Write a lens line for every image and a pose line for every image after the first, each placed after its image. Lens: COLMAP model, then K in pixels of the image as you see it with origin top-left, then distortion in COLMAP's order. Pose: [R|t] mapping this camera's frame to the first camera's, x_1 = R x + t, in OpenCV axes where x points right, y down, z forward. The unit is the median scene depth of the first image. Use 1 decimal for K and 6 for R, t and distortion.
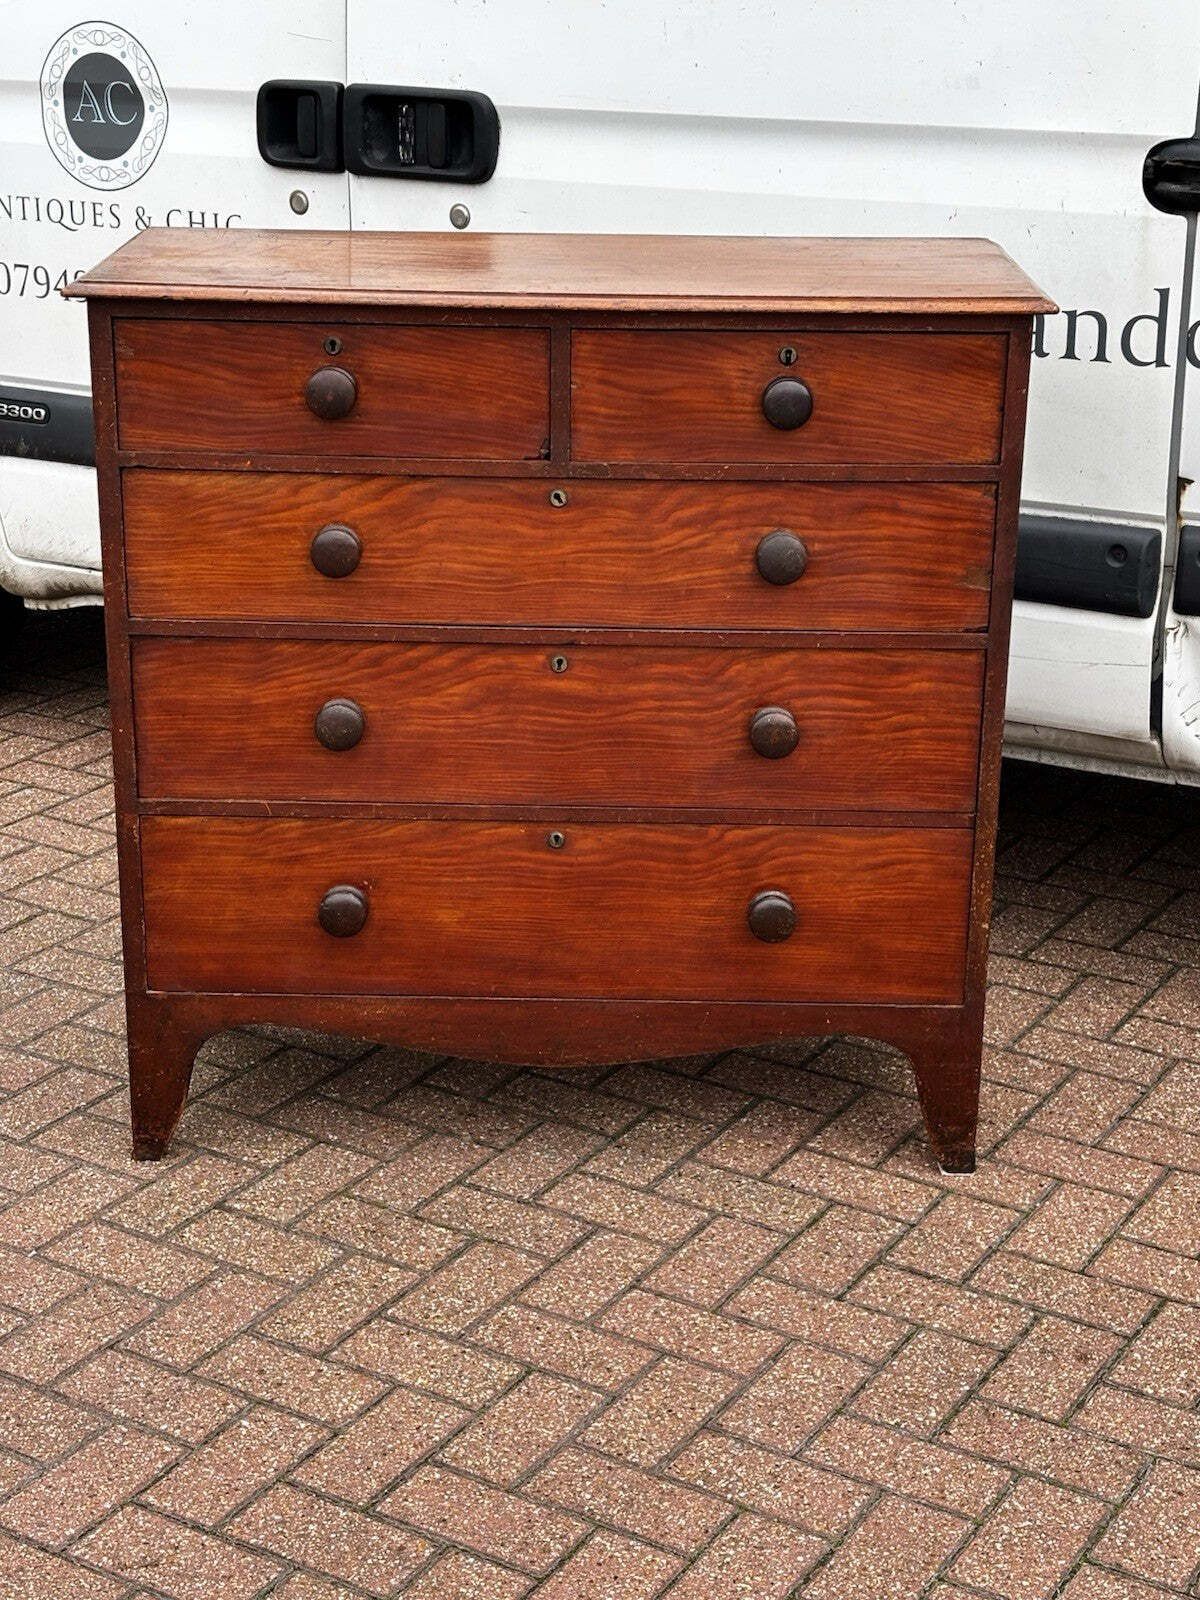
lens RADIAL K [[2652.2, 0, 609.4], [0, 2652.2, 791.1], [0, 0, 1]] dist [0.236622, -0.976837]
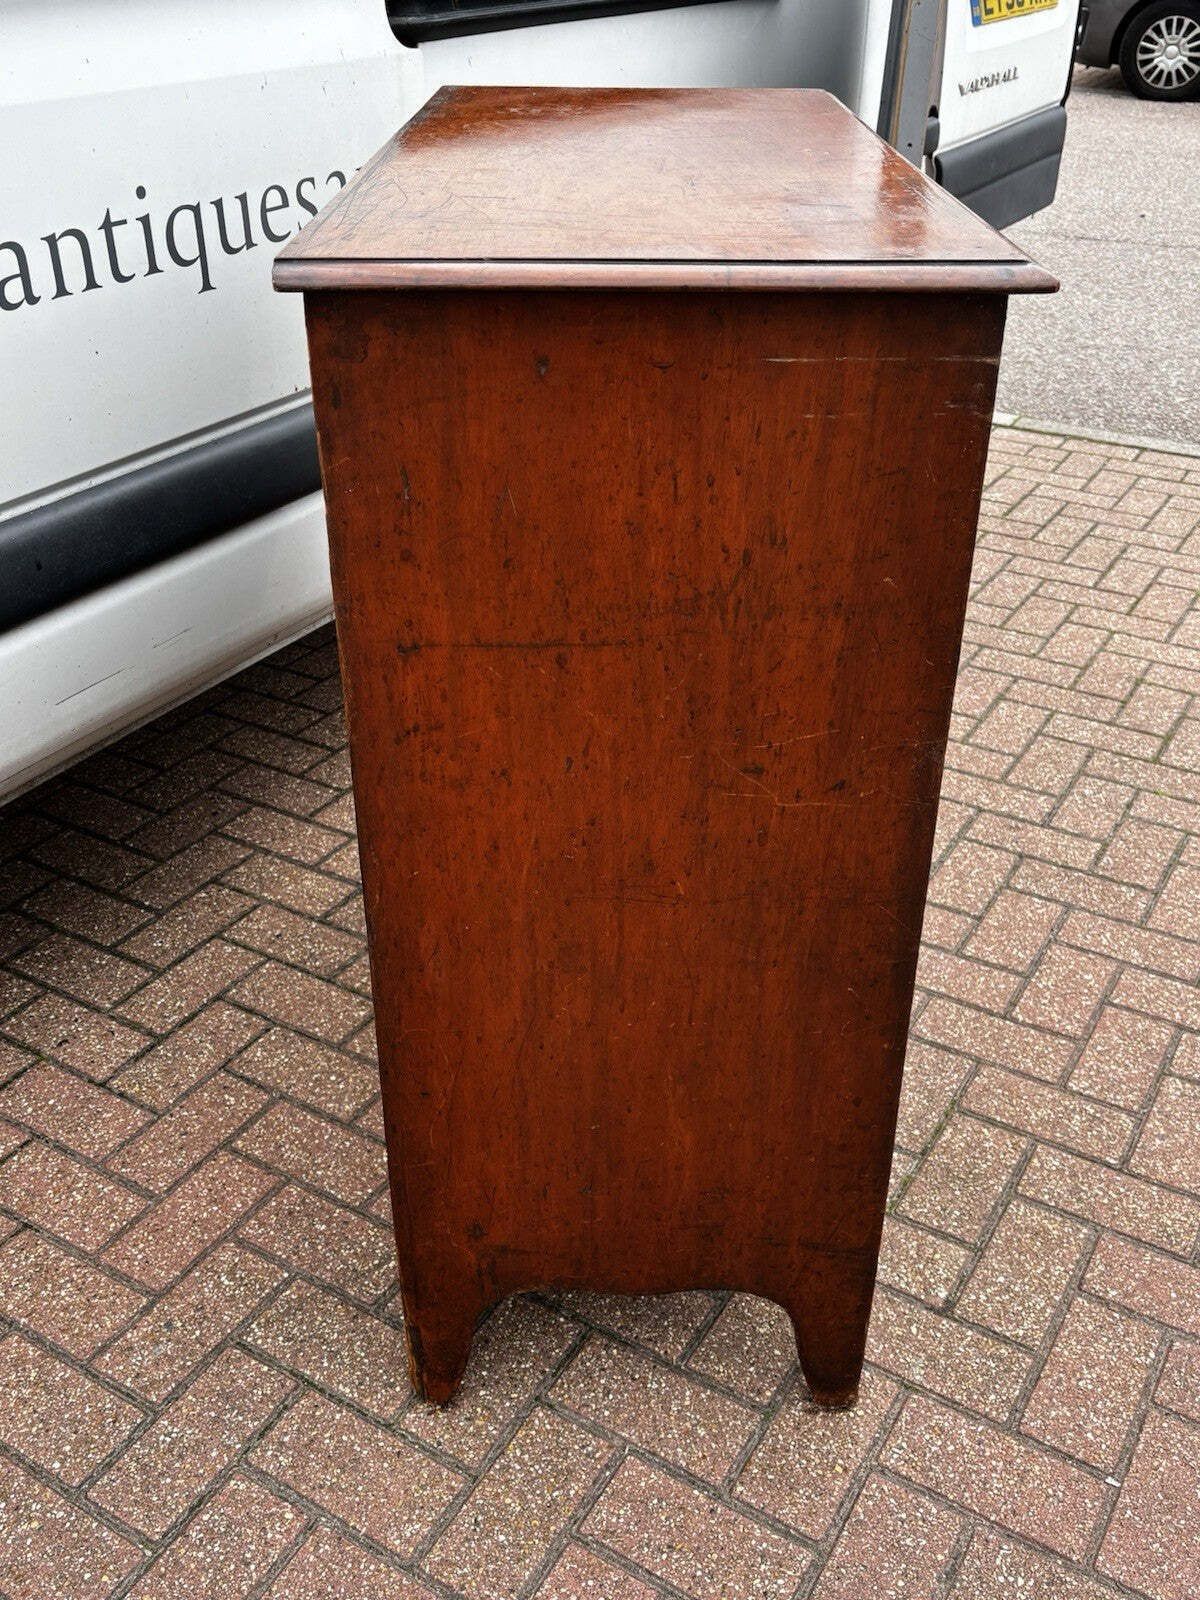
lens RADIAL K [[1504.9, 0, 597.5], [0, 1504.9, 803.8], [0, 0, 1]] dist [0.026326, -0.026628]
pose [[0.004943, -0.520295, 0.853972, -0.498880], [0.329029, 0.807278, 0.489941, -0.267913], [-0.944307, 0.278560, 0.175183, 1.007713]]
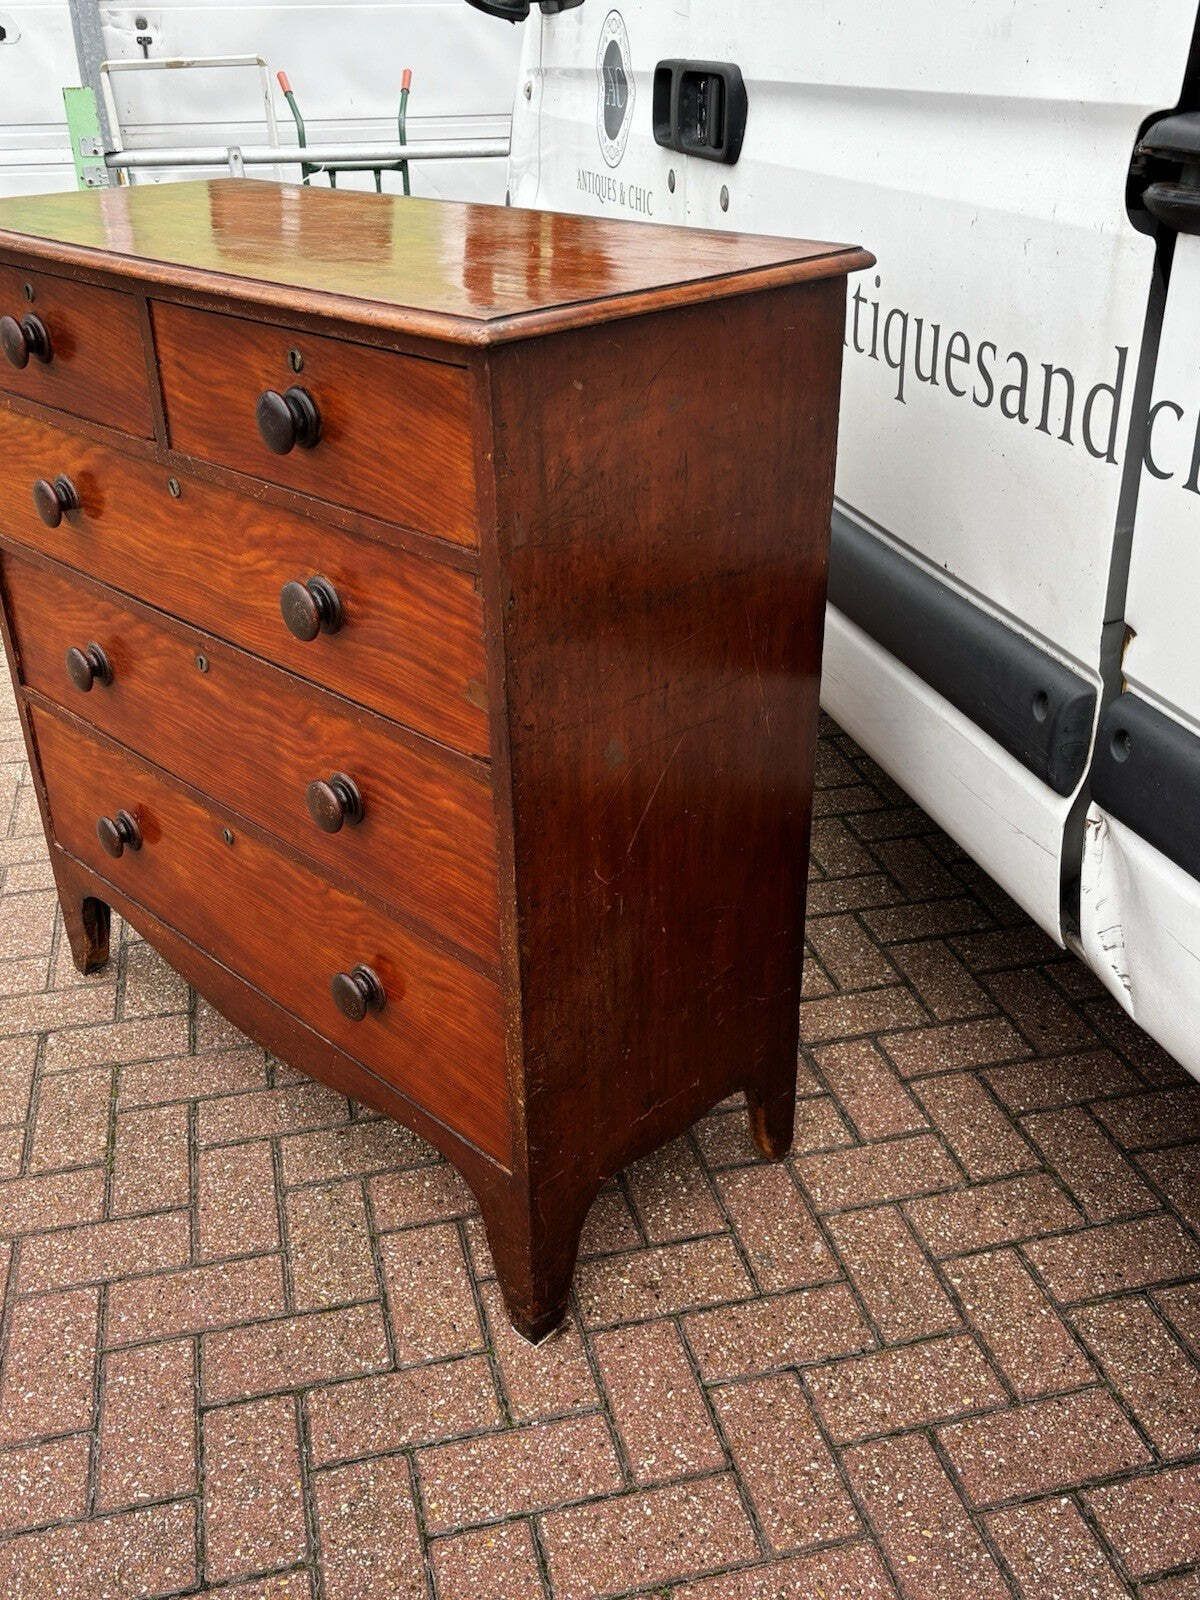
lens RADIAL K [[1504.9, 0, 597.5], [0, 1504.9, 803.8], [0, 0, 1]] dist [0.026326, -0.026628]
pose [[0.703540, 0.311184, -0.638903, 0.439056], [-0.209709, 0.949906, 0.231736, -0.154430], [0.679010, -0.029052, 0.733554, 0.700337]]
